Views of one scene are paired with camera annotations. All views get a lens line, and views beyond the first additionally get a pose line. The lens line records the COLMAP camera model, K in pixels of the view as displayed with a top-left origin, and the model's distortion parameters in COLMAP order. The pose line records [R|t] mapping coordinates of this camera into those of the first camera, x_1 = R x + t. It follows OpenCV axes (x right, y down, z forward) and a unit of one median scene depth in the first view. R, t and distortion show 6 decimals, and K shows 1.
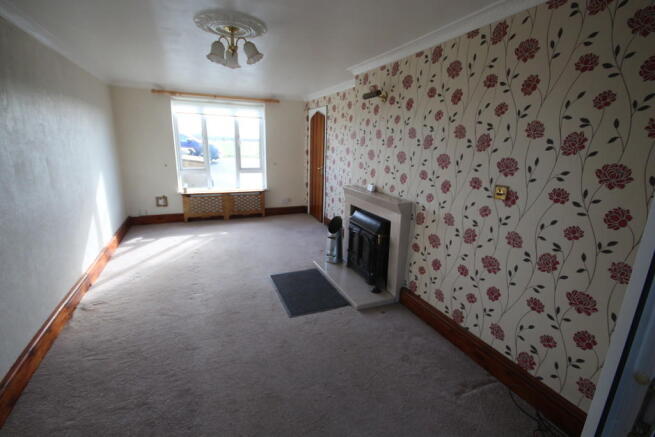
lens RADIAL K [[298.9, 0, 326.3], [0, 298.9, 219.5], [0, 0, 1]] dist [0.016398, -0.014837]
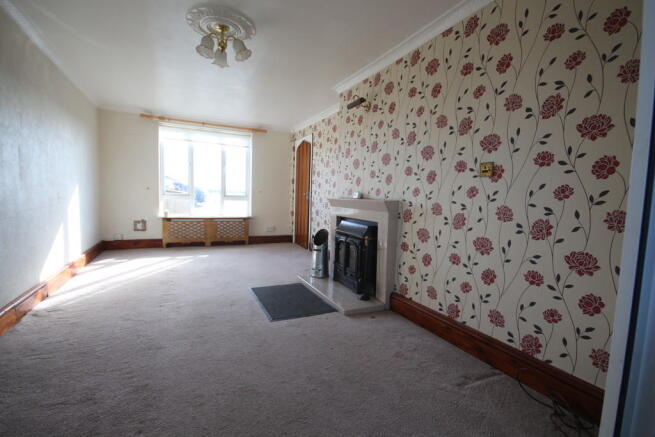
lens RADIAL K [[298.9, 0, 326.3], [0, 298.9, 219.5], [0, 0, 1]] dist [0.016398, -0.014837]
pose [[0.998870, 0.003241, 0.047426, 0.001761], [0.004800, 0.985698, -0.168452, 0.200697], [-0.047294, 0.168490, 0.984568, 0.057532]]
